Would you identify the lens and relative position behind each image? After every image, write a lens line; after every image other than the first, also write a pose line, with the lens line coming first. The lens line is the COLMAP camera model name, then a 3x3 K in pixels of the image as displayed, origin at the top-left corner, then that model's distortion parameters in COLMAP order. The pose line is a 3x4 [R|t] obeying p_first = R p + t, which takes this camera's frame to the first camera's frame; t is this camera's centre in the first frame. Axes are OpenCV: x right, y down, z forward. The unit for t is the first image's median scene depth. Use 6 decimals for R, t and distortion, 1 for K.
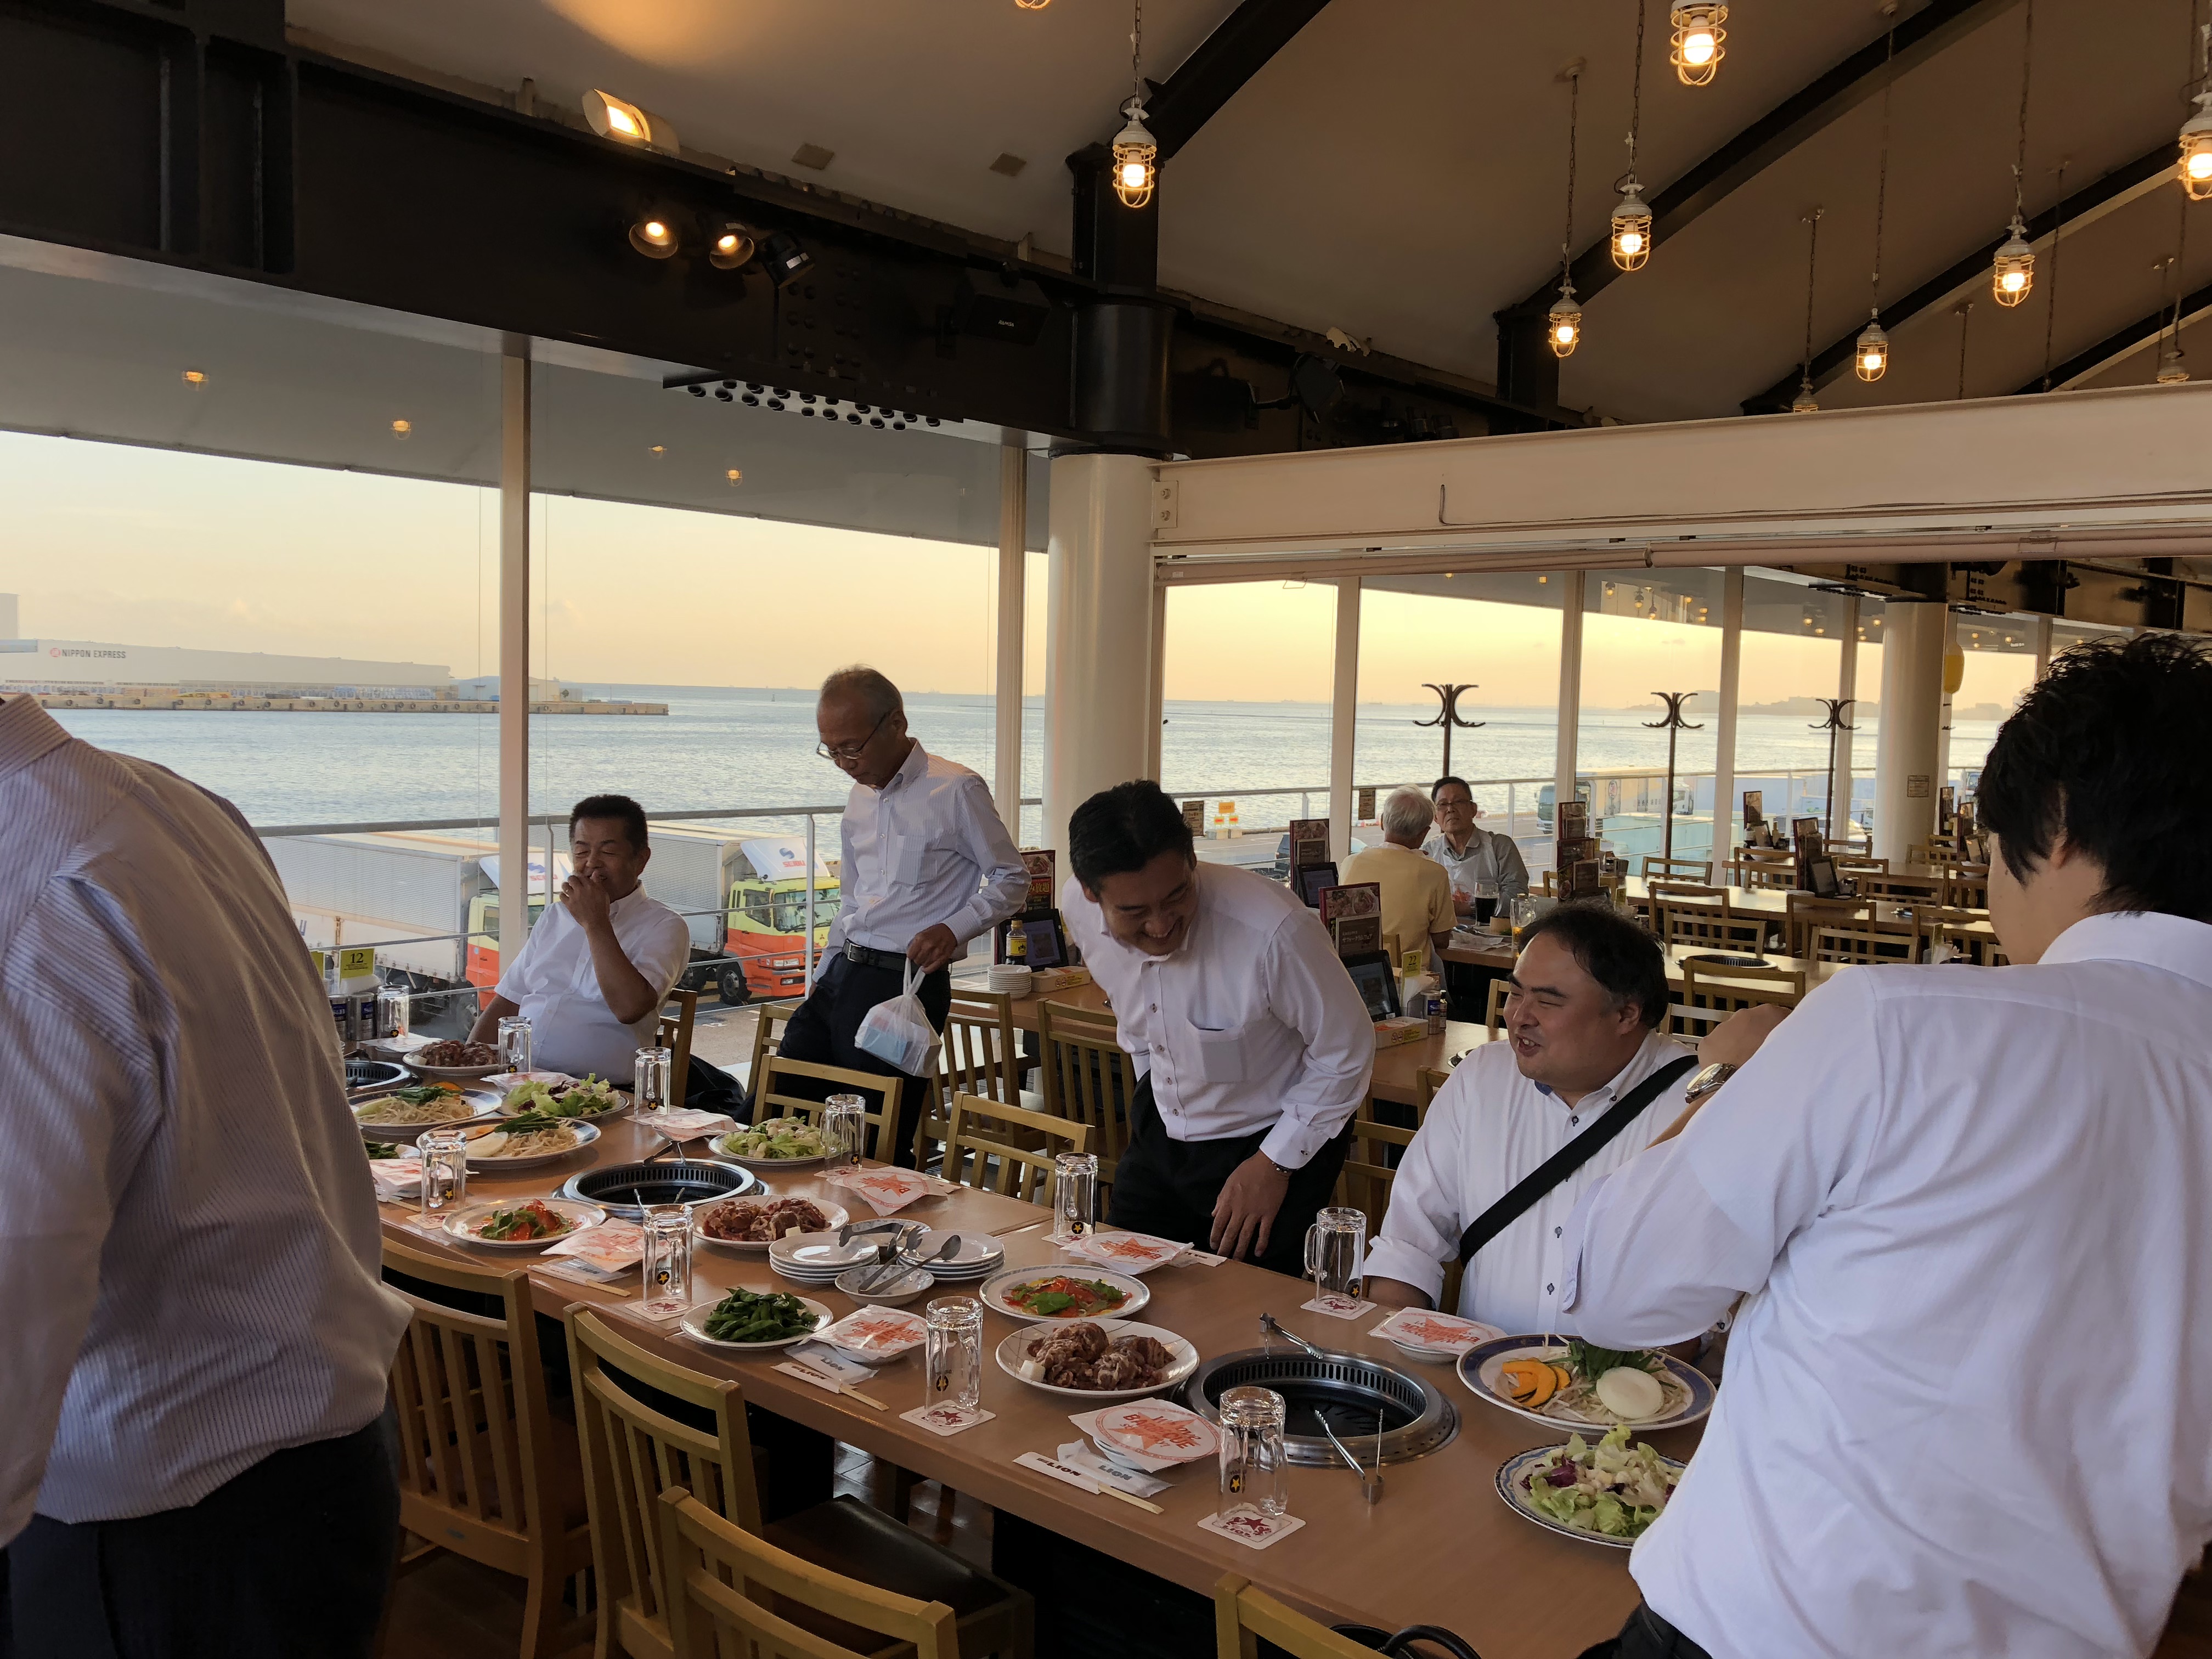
lens RADIAL K [[1801.4, 0, 1113.8], [0, 1801.4, 819.2], [0, 0, 1]] dist [0.028670, -0.086486]
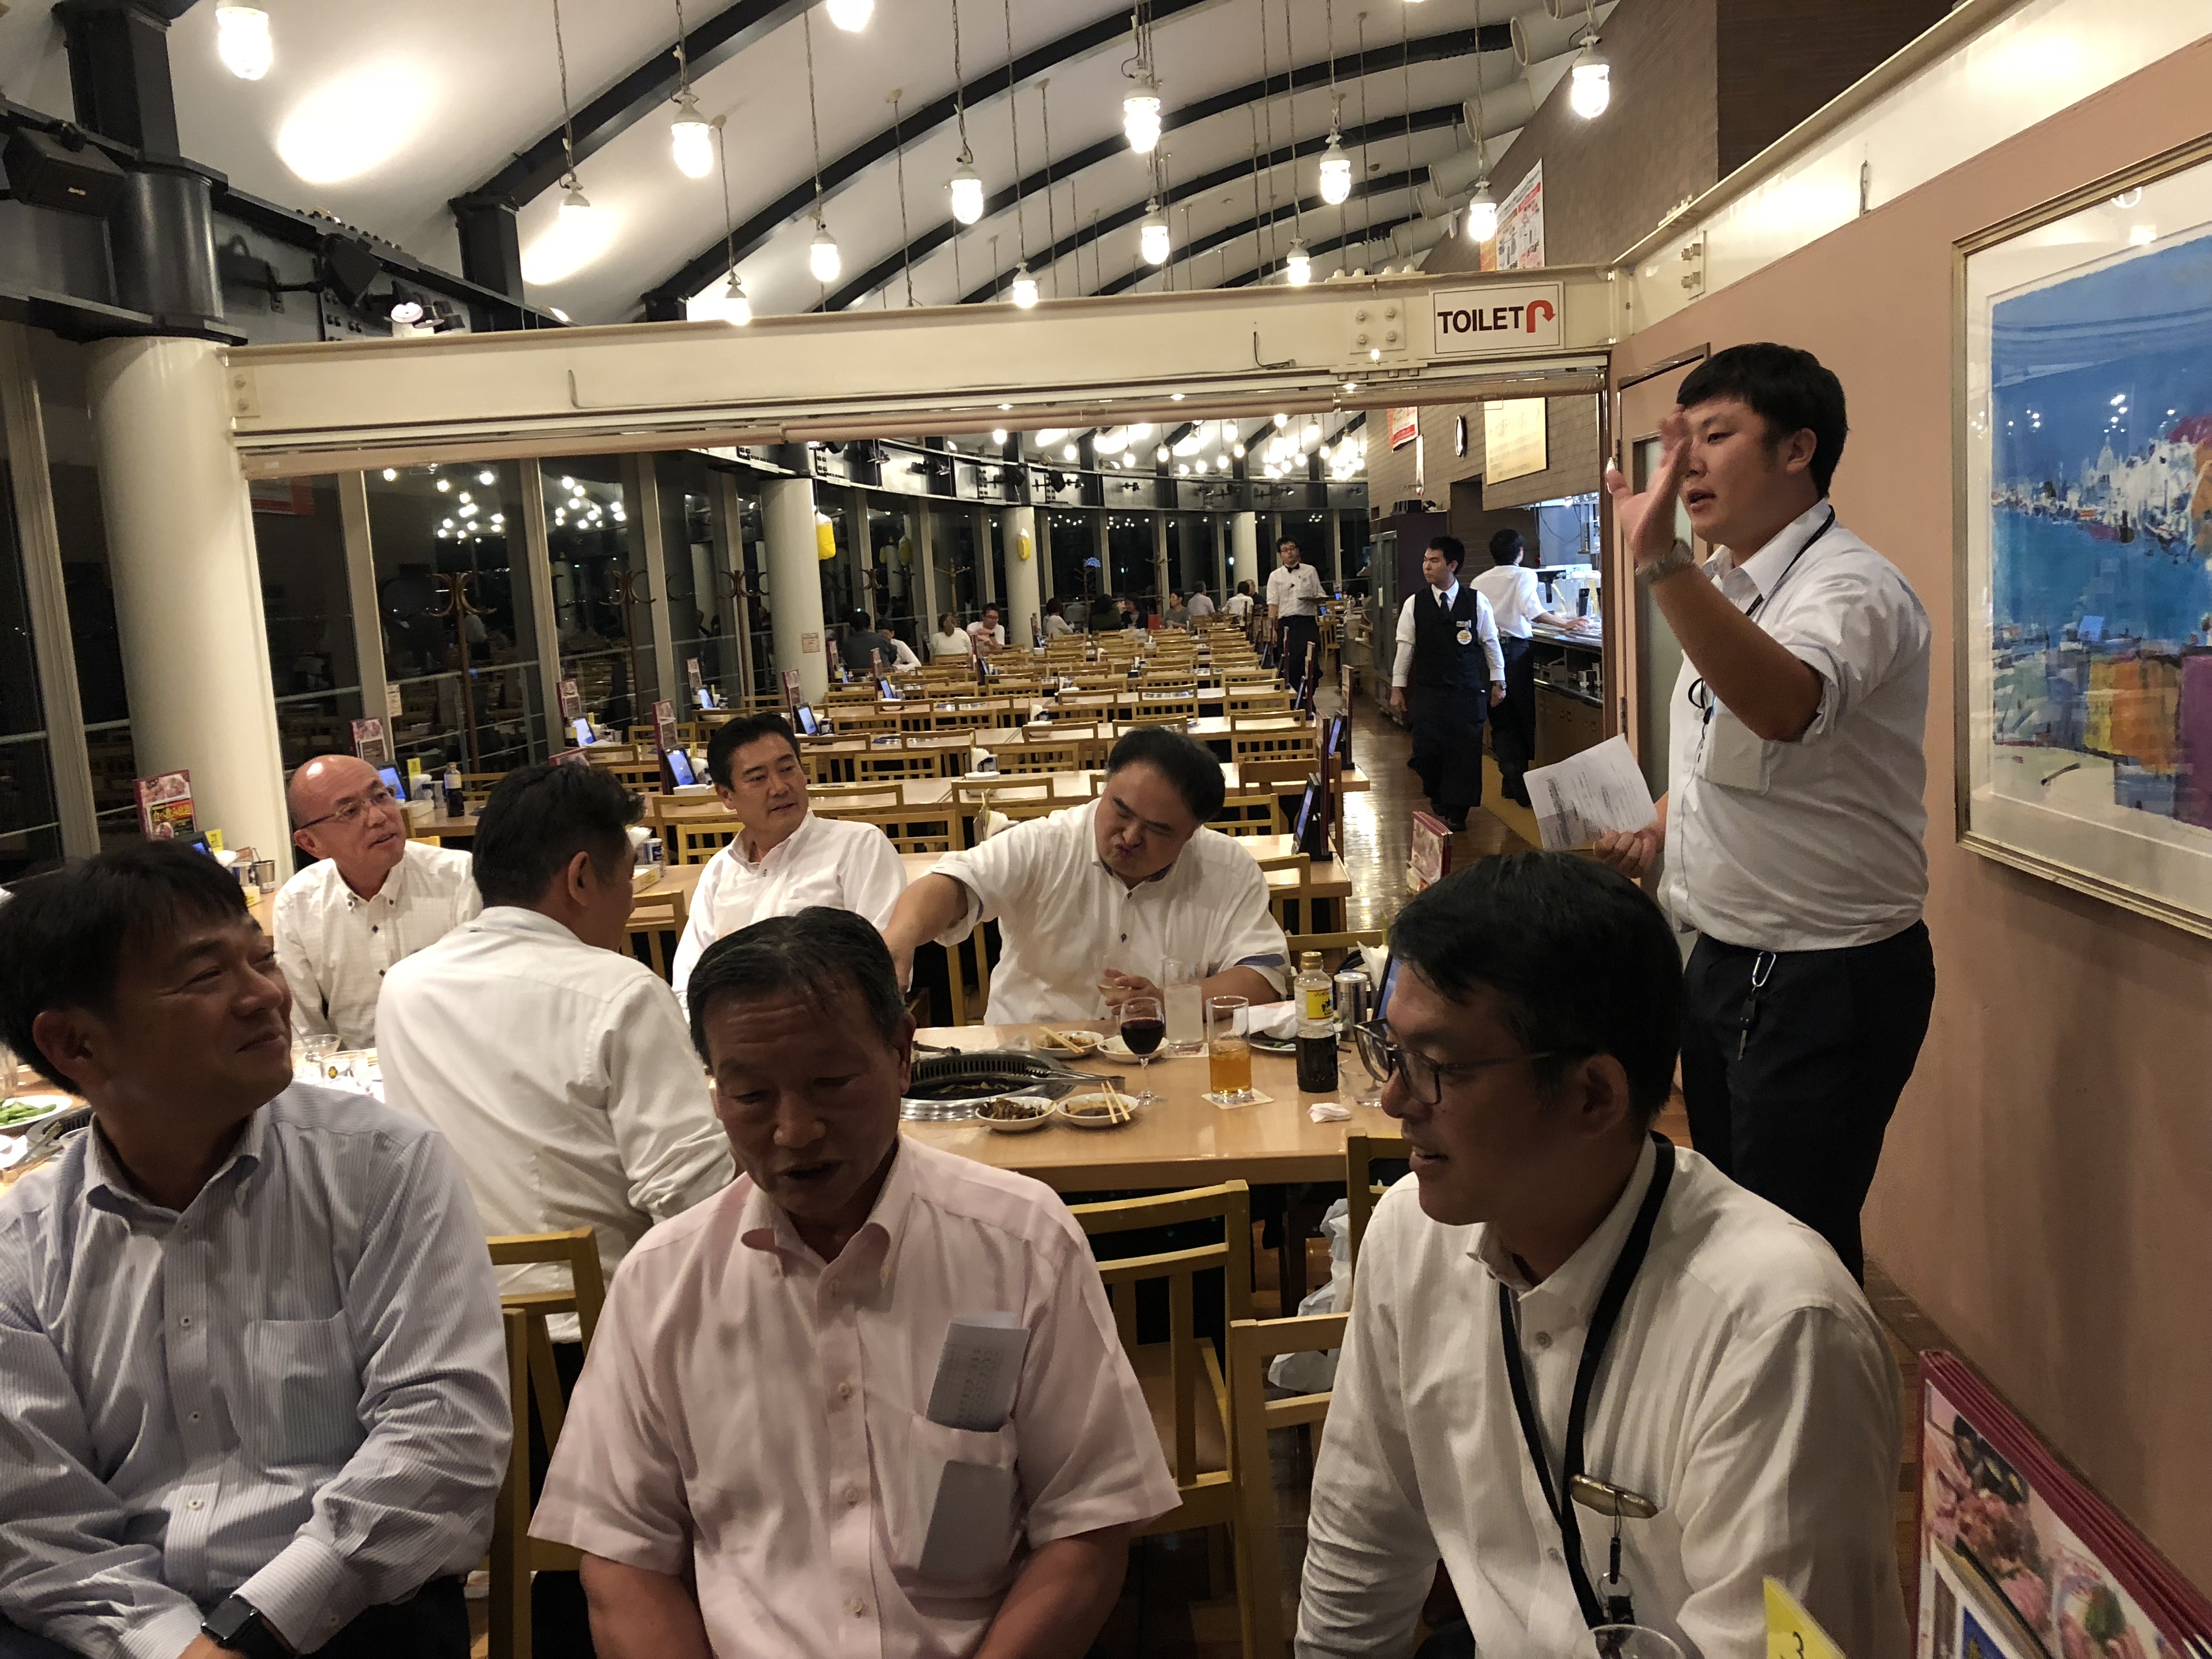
lens RADIAL K [[1802.5, 0, 1119.9], [0, 1802.5, 821.1], [0, 0, 1]] dist [0.027408, -0.033441]
pose [[0.782339, -0.153638, 0.603607, -0.226934], [0.118838, 0.988117, 0.097482, 0.010477], [-0.611411, -0.004532, 0.791300, -0.035373]]
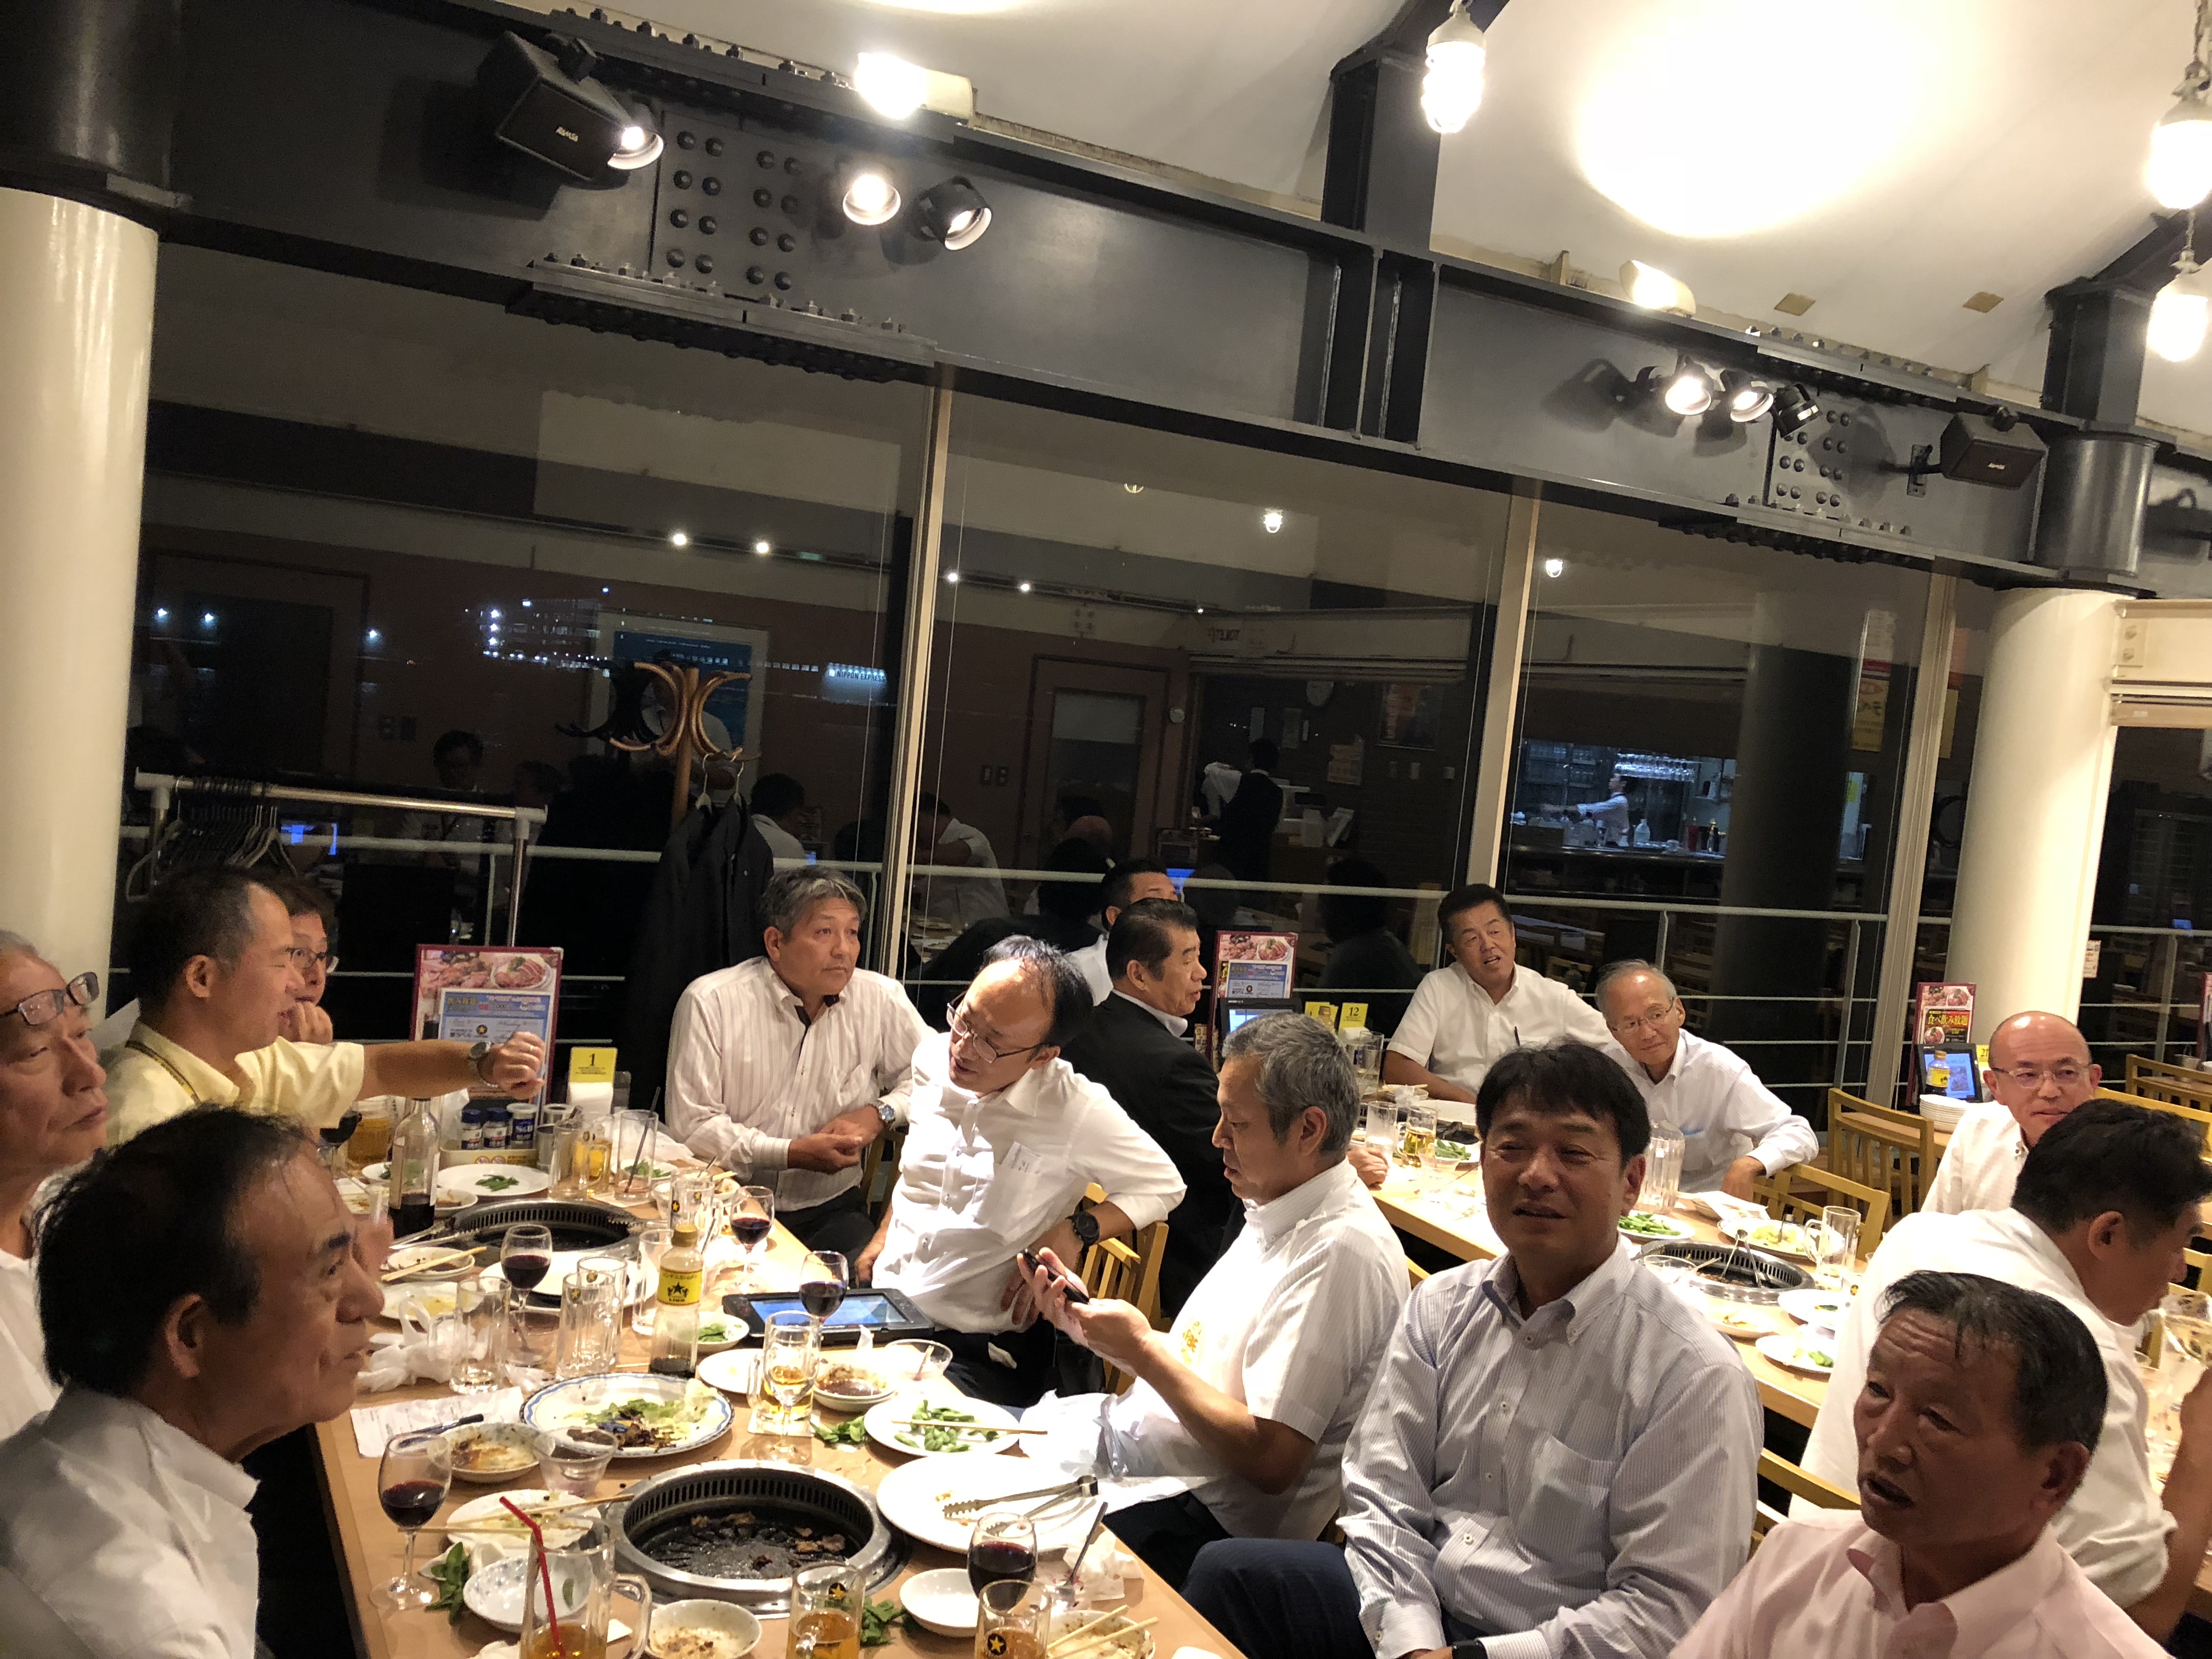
lens RADIAL K [[1817.7, 0, 1099.4], [0, 1817.7, 808.1], [0, 0, 1]] dist [0.006712, 0.010924]
pose [[0.926074, 0.081544, -0.368427, -0.120589], [-0.096997, 0.995005, -0.023587, -0.008670], [0.364663, 0.057579, 0.929358, -0.115827]]
